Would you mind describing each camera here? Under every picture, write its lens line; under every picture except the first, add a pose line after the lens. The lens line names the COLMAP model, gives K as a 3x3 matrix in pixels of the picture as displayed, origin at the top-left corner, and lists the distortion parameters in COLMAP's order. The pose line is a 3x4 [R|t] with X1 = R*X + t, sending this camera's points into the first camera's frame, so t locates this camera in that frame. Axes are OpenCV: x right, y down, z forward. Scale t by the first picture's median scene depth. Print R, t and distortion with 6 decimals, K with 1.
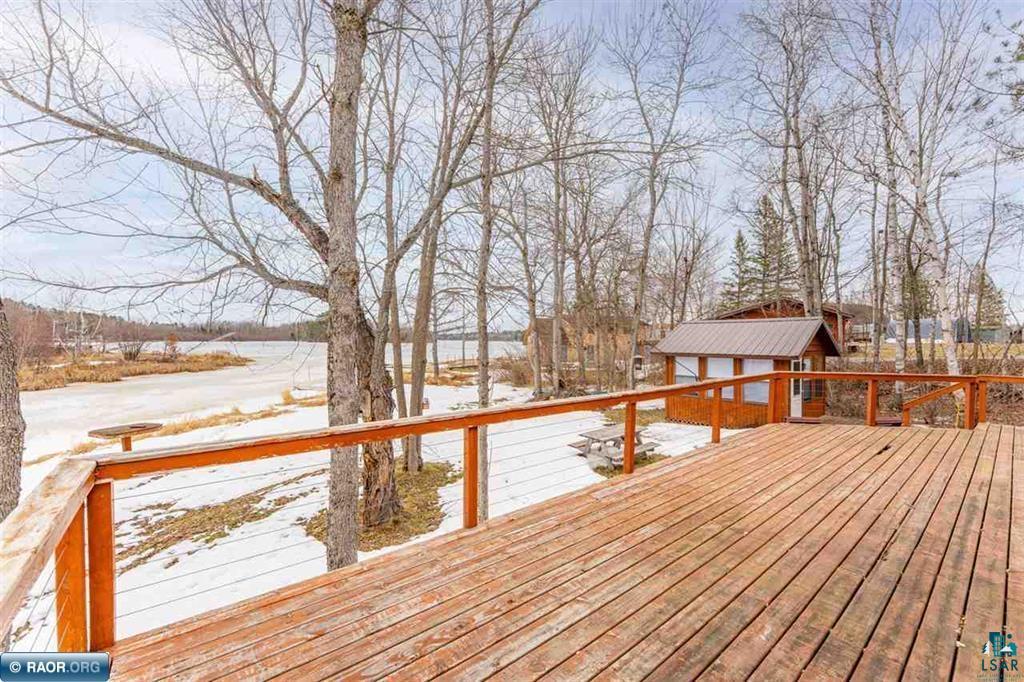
lens RADIAL K [[404.7, 0, 506.6], [0, 404.7, 348.4], [0, 0, 1]] dist [0.000570, -0.000055]
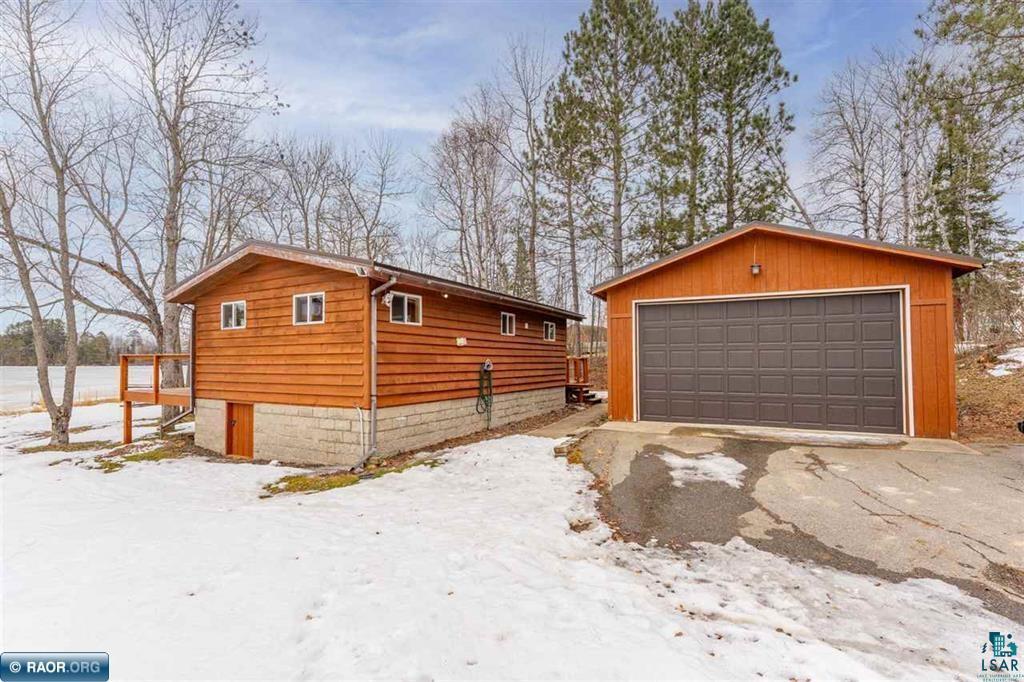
lens RADIAL K [[474.2, 0, 506.2], [0, 474.2, 341.9], [0, 0, 1]] dist [-0.008551, 0.001899]
pose [[0.925967, 0.005758, 0.377560, 0.396689], [0.016897, 0.998250, -0.056663, 0.164269], [-0.377226, 0.058848, 0.924250, -2.019844]]
